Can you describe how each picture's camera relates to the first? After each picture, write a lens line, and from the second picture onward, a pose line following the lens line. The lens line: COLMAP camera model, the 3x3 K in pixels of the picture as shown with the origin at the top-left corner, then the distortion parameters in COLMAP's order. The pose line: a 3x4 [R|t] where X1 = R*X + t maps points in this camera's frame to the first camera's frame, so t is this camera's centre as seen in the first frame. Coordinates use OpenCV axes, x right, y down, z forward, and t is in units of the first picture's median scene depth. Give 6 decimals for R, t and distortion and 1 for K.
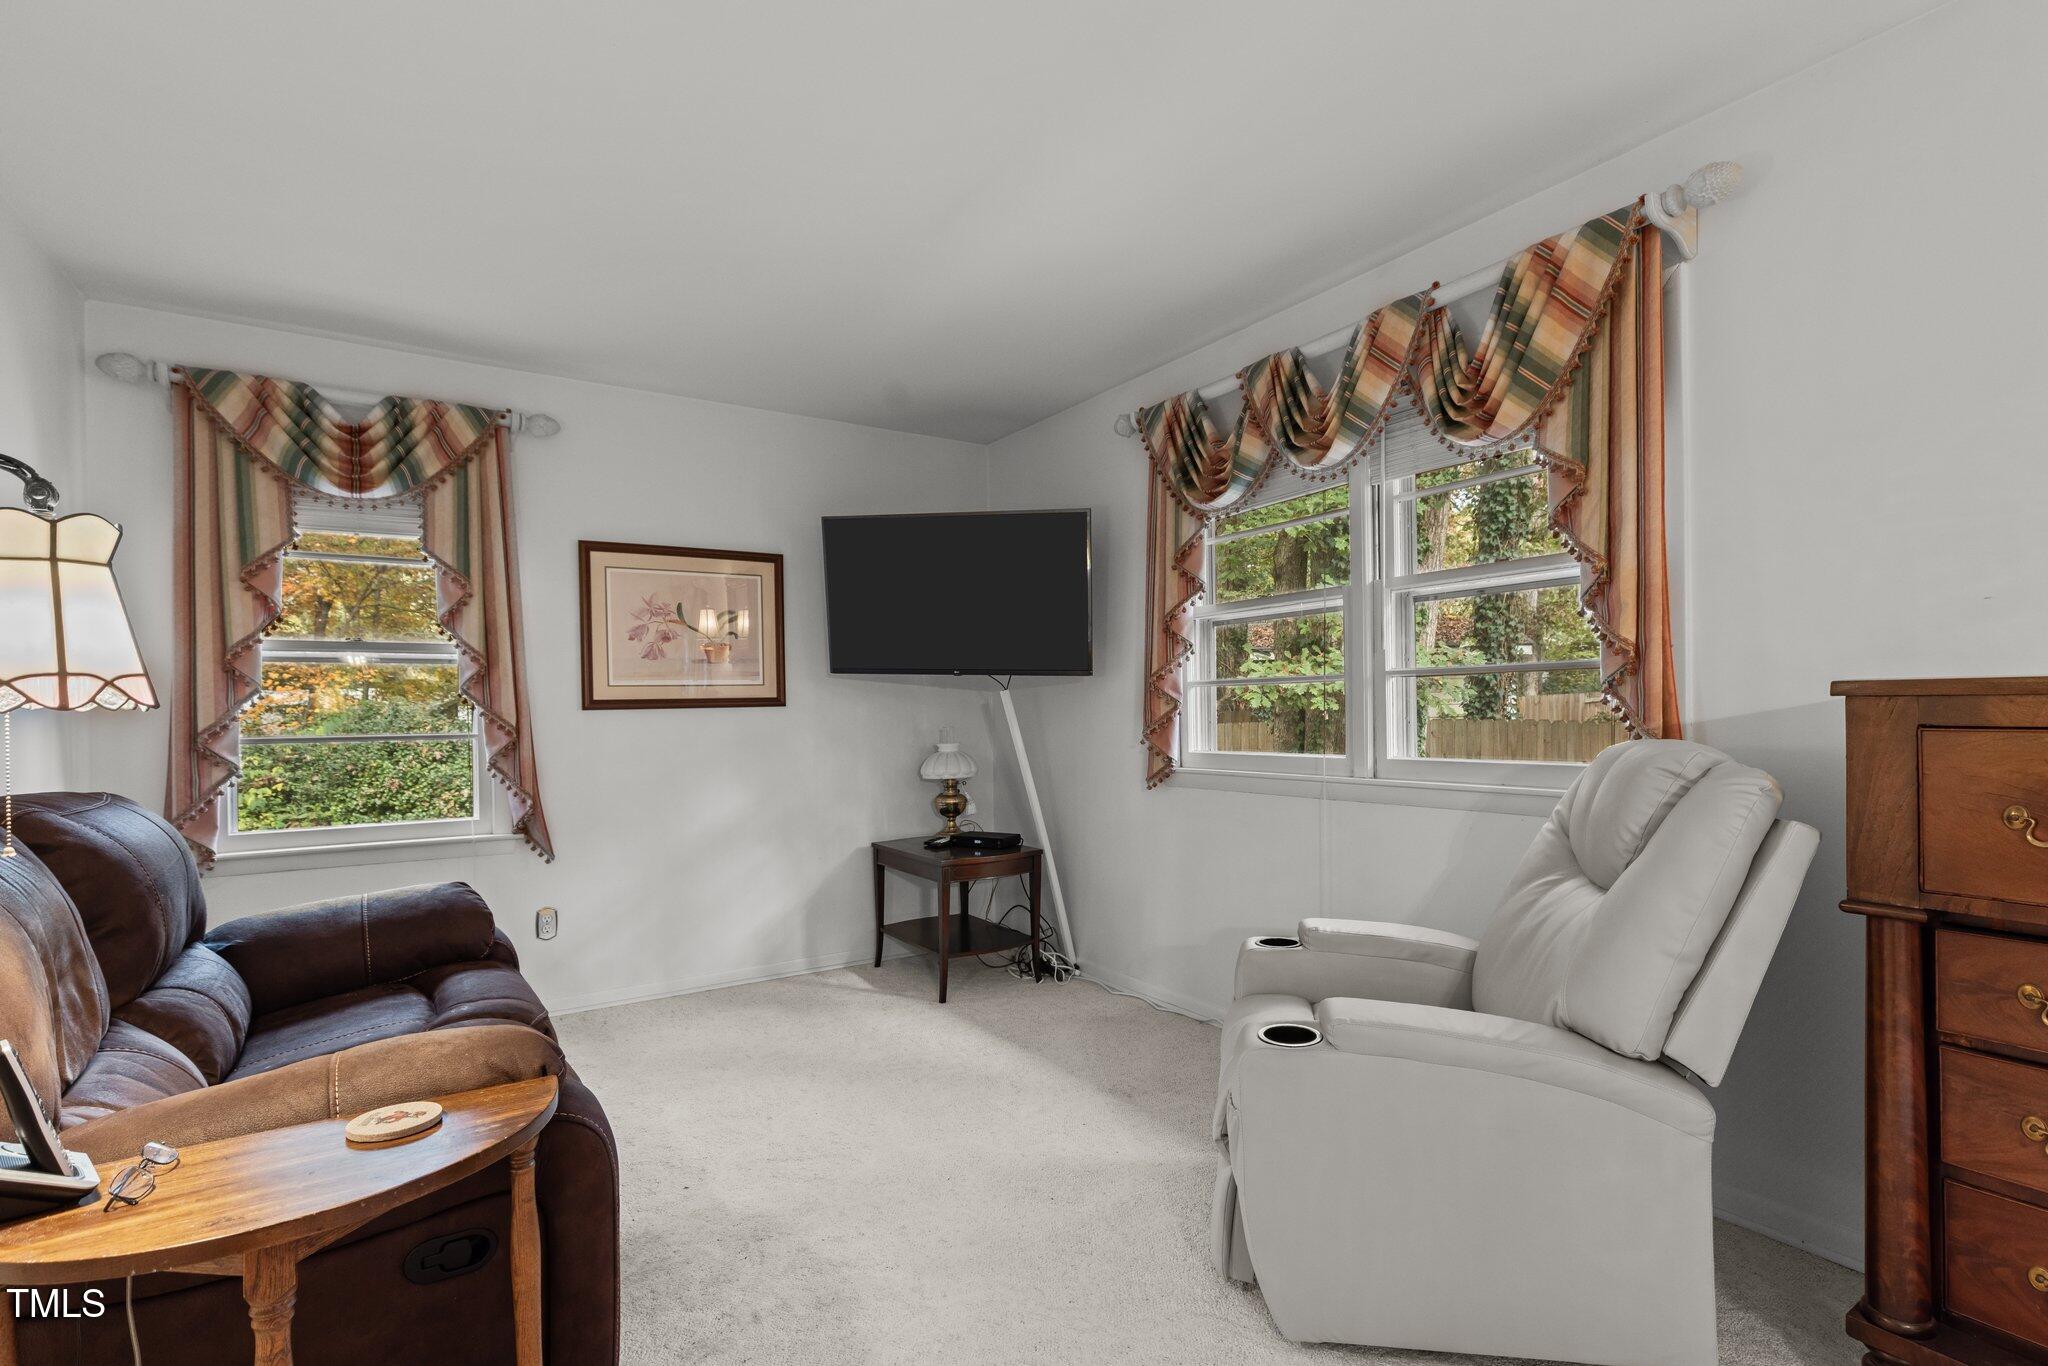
lens RADIAL K [[936.3, 0, 1071.4], [0, 936.3, 692.8], [0, 0, 1]] dist [0.002291, -0.001235]
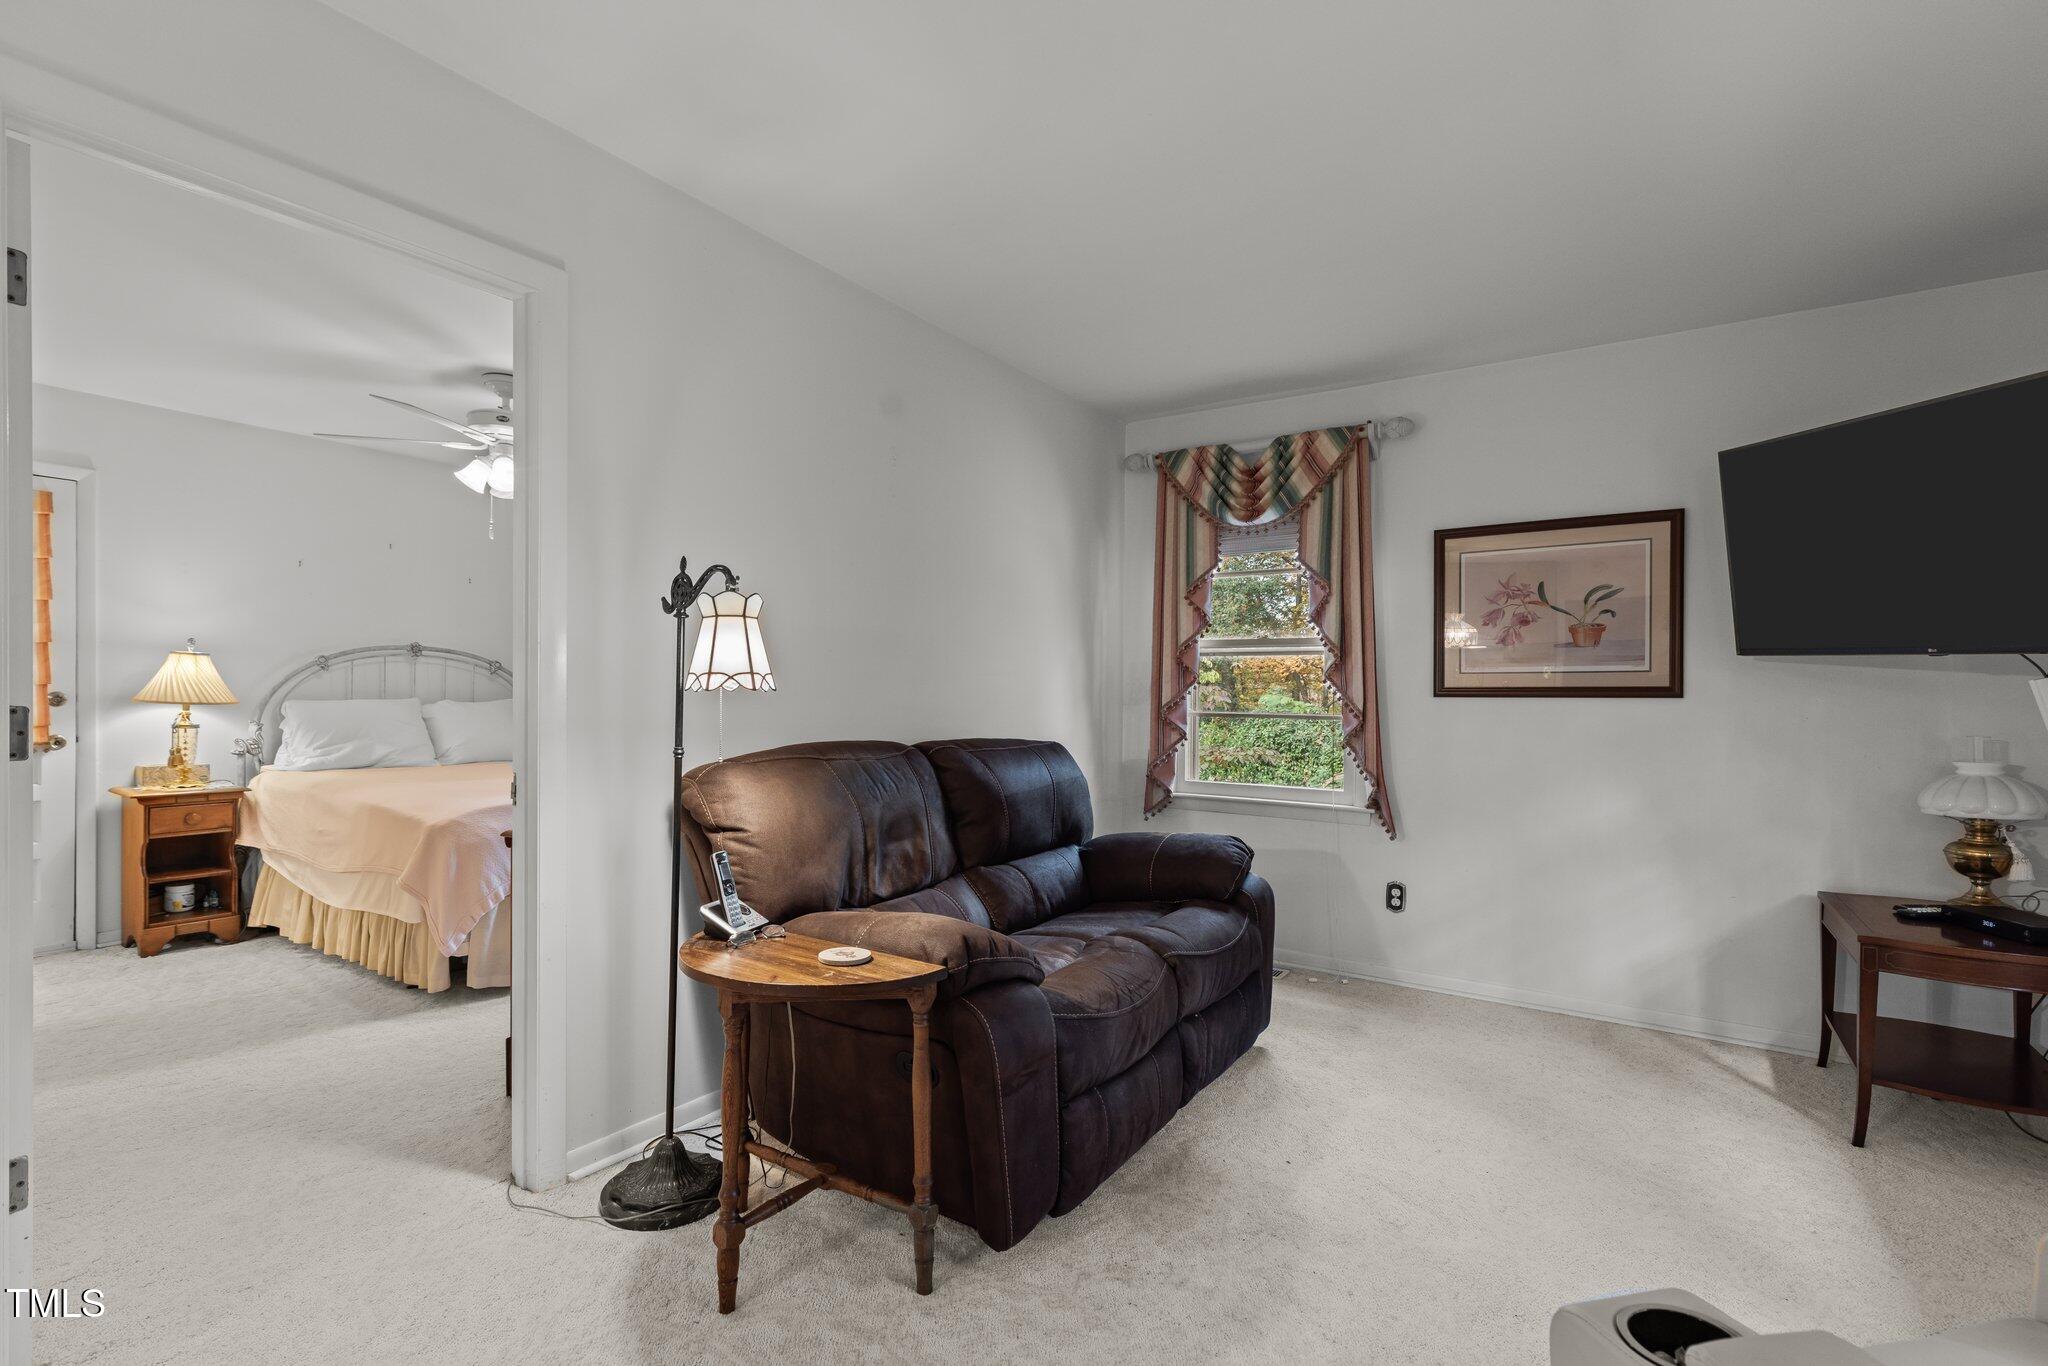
lens RADIAL K [[936.3, 0, 1032.3], [0, 936.3, 690.6], [0, 0, 1]] dist [0.002291, -0.001235]
pose [[0.389619, 0.015429, -0.920847, 0.267095], [-0.002370, 0.999873, 0.015750, -0.003823], [0.920973, -0.003954, 0.389607, 0.216594]]
